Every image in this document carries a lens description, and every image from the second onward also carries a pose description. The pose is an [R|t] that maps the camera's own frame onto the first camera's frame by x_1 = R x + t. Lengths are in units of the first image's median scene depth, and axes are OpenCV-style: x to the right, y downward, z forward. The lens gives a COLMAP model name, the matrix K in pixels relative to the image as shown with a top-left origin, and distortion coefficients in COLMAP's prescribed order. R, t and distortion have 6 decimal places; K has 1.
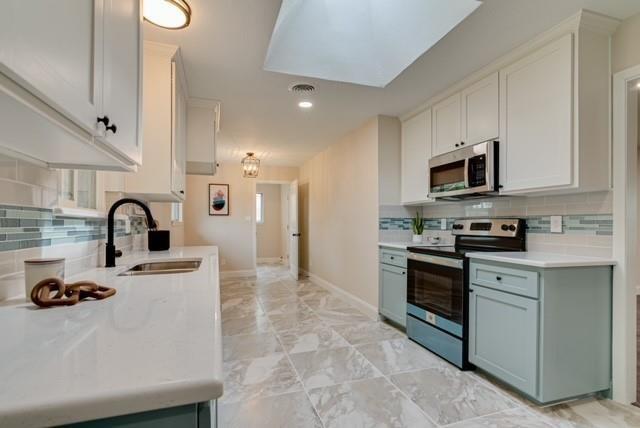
lens RADIAL K [[308.8, 0, 318.8], [0, 308.8, 219.9], [0, 0, 1]] dist [0.000457, 0.000083]
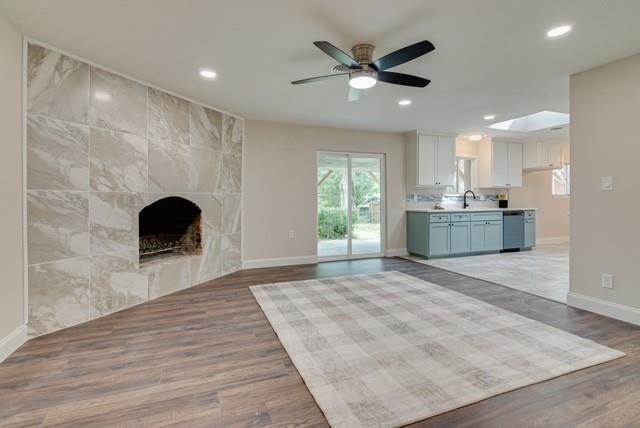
lens RADIAL K [[307.1, 0, 318.9], [0, 307.1, 200.5], [0, 0, 1]] dist [0.000191, -0.000008]
pose [[0.055569, 0.002885, -0.998451, 1.984861], [0.016443, 0.999858, 0.003805, 0.004018], [0.998319, -0.016629, 0.055514, -0.673788]]
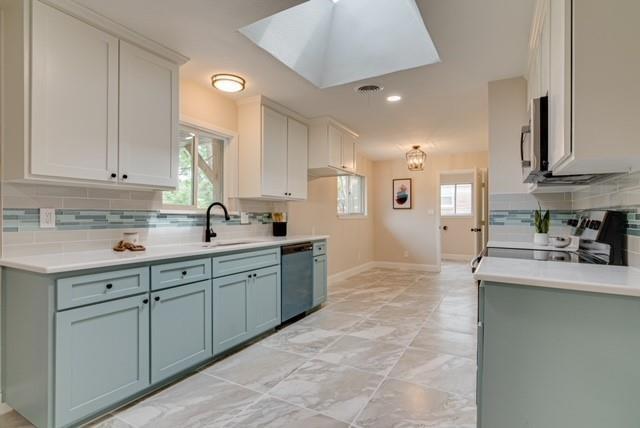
lens RADIAL K [[321.6, 0, 320.0], [0, 321.6, 214.0], [0, 0, 1]] dist [0.000237, 0.000147]
pose [[0.675720, -0.004585, -0.737144, 0.709426], [0.007785, 0.999969, 0.000917, -0.002238], [0.737118, -0.006358, 0.675735, 0.152594]]
